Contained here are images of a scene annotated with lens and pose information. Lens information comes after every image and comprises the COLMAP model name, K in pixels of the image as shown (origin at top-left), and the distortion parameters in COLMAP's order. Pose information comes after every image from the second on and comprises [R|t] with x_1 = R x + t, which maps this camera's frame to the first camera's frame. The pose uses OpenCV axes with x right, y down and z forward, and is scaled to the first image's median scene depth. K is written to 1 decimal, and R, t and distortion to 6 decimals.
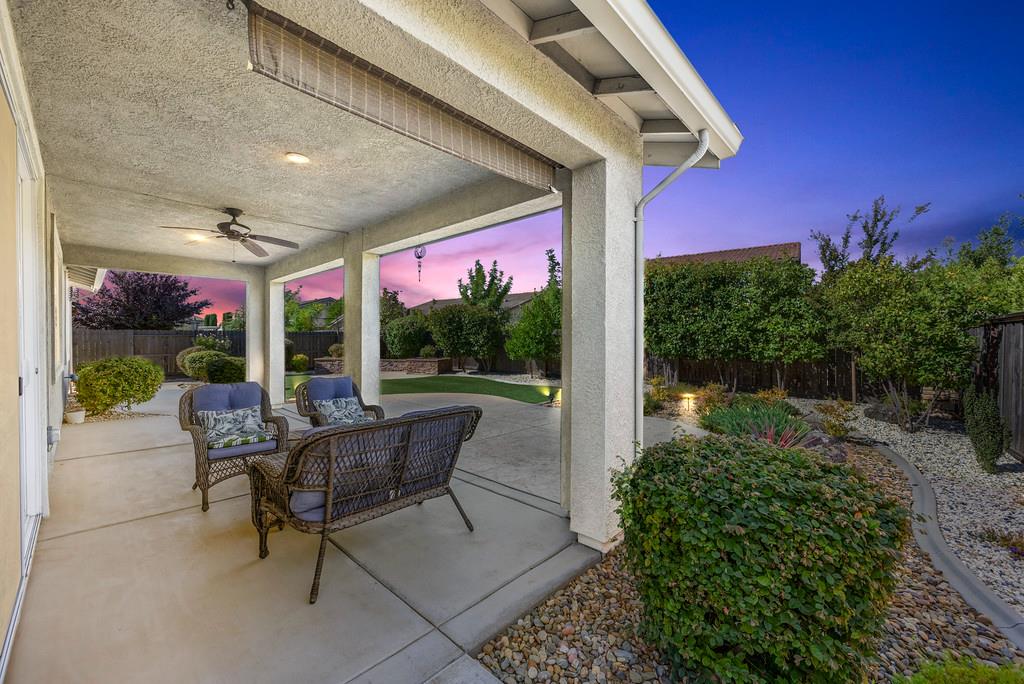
lens RADIAL K [[403.9, 0, 504.6], [0, 403.9, 347.2], [0, 0, 1]] dist [-0.000126, -0.000474]
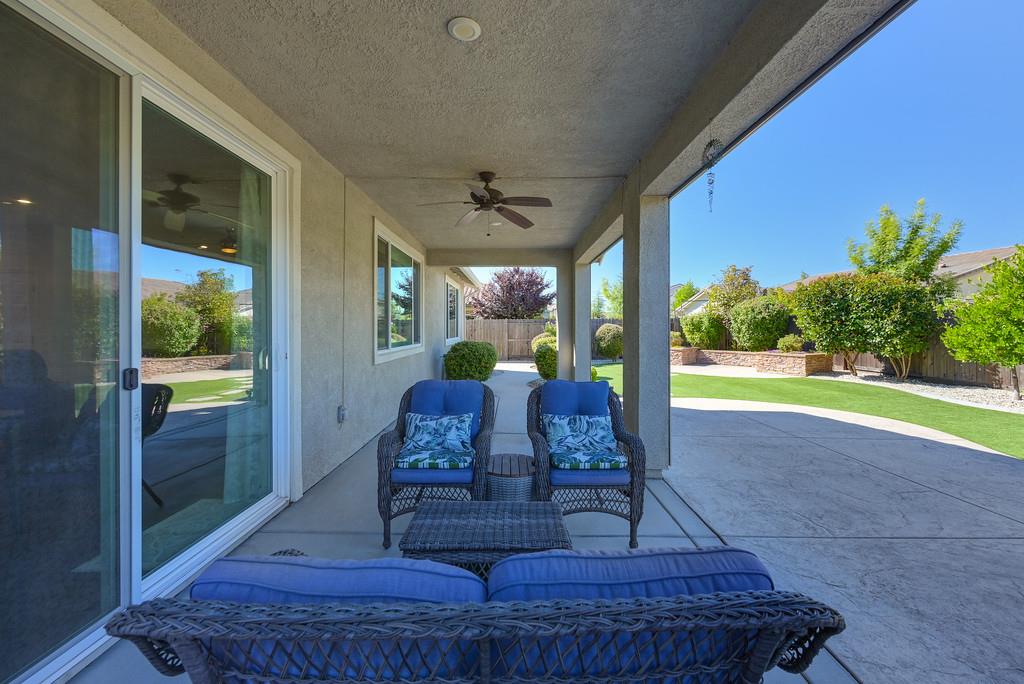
lens RADIAL K [[403.9, 0, 513.5], [0, 403.9, 325.7], [0, 0, 1]] dist [-0.000126, -0.000474]
pose [[0.687791, -0.003084, -0.725902, -0.002688], [-0.013054, 0.999777, -0.016616, -0.001437], [0.725791, 0.020904, 0.687597, 0.114482]]
